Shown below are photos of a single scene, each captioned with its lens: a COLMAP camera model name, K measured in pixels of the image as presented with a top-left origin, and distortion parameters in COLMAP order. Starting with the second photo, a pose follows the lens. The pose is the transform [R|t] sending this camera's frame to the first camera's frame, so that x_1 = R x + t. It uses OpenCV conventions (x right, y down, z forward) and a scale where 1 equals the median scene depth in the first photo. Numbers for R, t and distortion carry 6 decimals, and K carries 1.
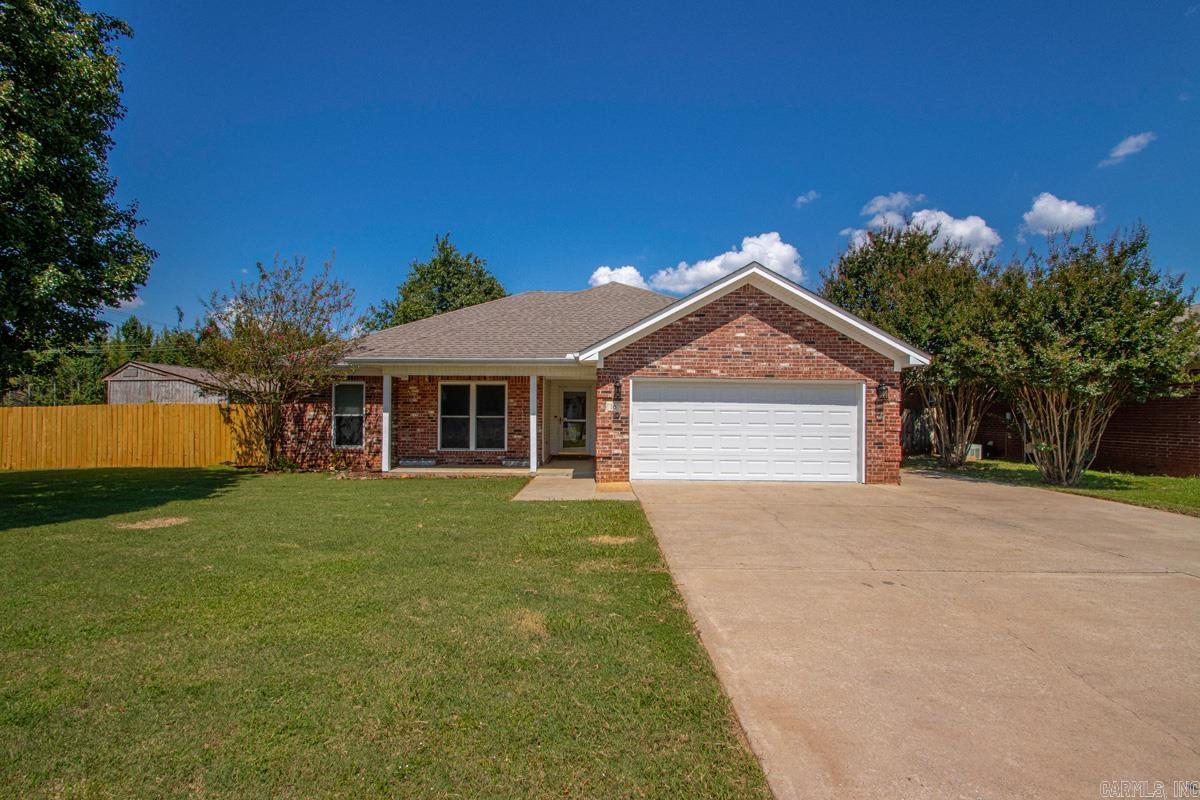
lens RADIAL K [[582.9, 0, 600.1], [0, 582.9, 407.4], [0, 0, 1]] dist [-0.002862, -0.001053]
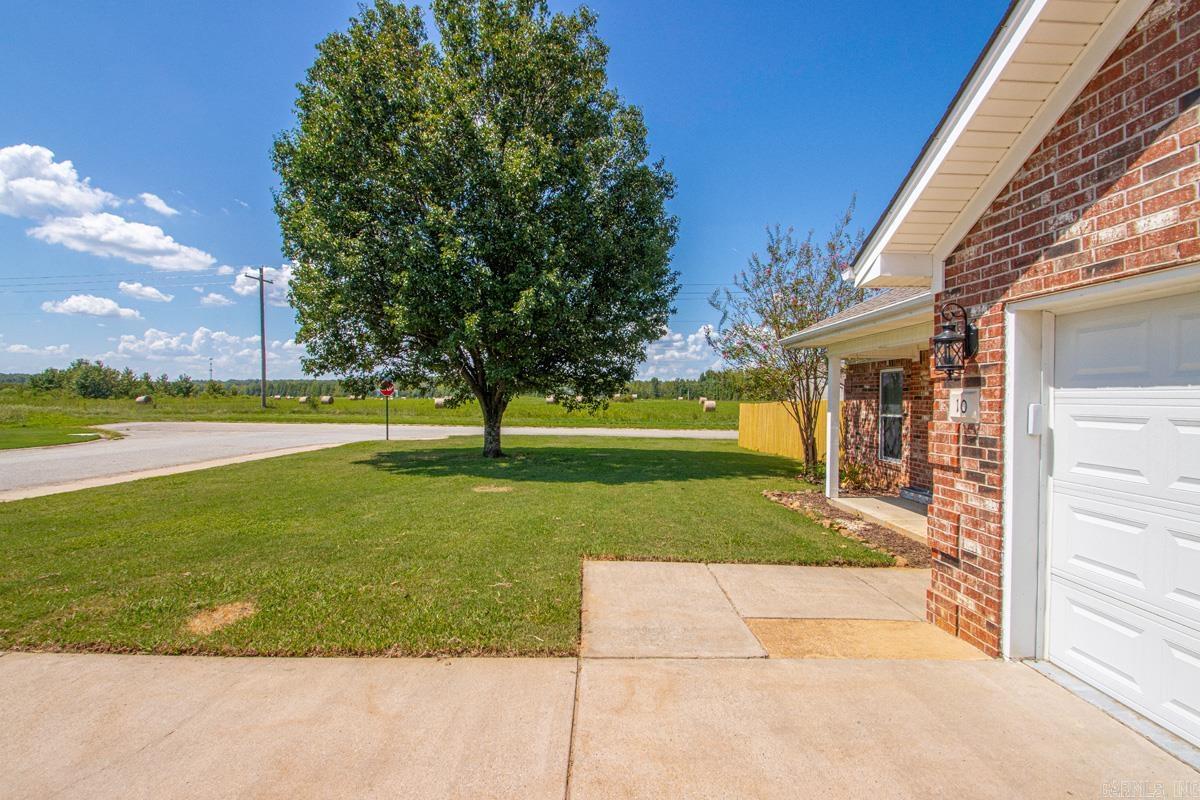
lens RADIAL K [[582.9, 0, 602.0], [0, 582.9, 402.5], [0, 0, 1]] dist [-0.002862, -0.001053]
pose [[0.014582, -0.002482, -0.999891, 0.341229], [0.002503, 0.999994, -0.002446, -0.002307], [0.999891, -0.002467, 0.014588, 0.793666]]
